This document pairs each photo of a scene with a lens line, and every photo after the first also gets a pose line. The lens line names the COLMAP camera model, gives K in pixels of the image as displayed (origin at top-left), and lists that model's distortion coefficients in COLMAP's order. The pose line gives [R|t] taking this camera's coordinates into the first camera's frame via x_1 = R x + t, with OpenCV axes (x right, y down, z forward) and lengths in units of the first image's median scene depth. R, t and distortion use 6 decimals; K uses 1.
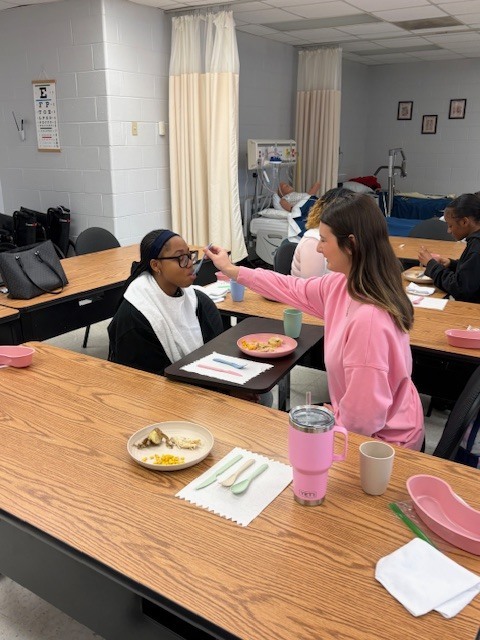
lens RADIAL K [[570.8, 0, 239.7], [0, 570.8, 319.9], [0, 0, 1]] dist [0.014537, 0.018642]
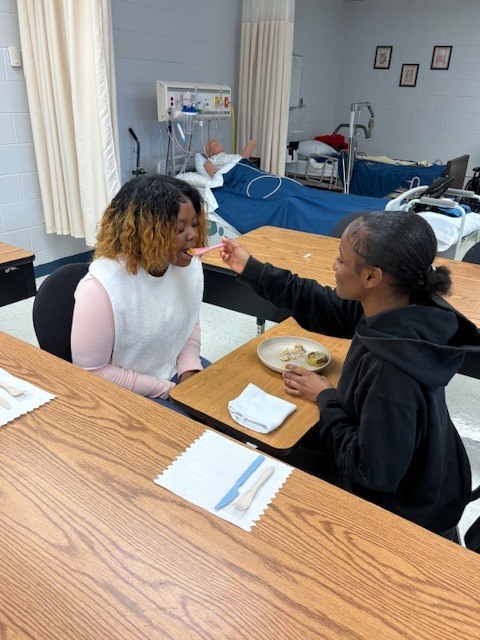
lens RADIAL K [[488.3, 0, 240.3], [0, 488.3, 320.9], [0, 0, 1]] dist [0.014500, 0.001020]
pose [[0.998506, 0.053237, -0.012299, 0.139265], [-0.051022, 0.989015, 0.138732, -0.083248], [0.019550, -0.137898, 0.990254, 0.272795]]
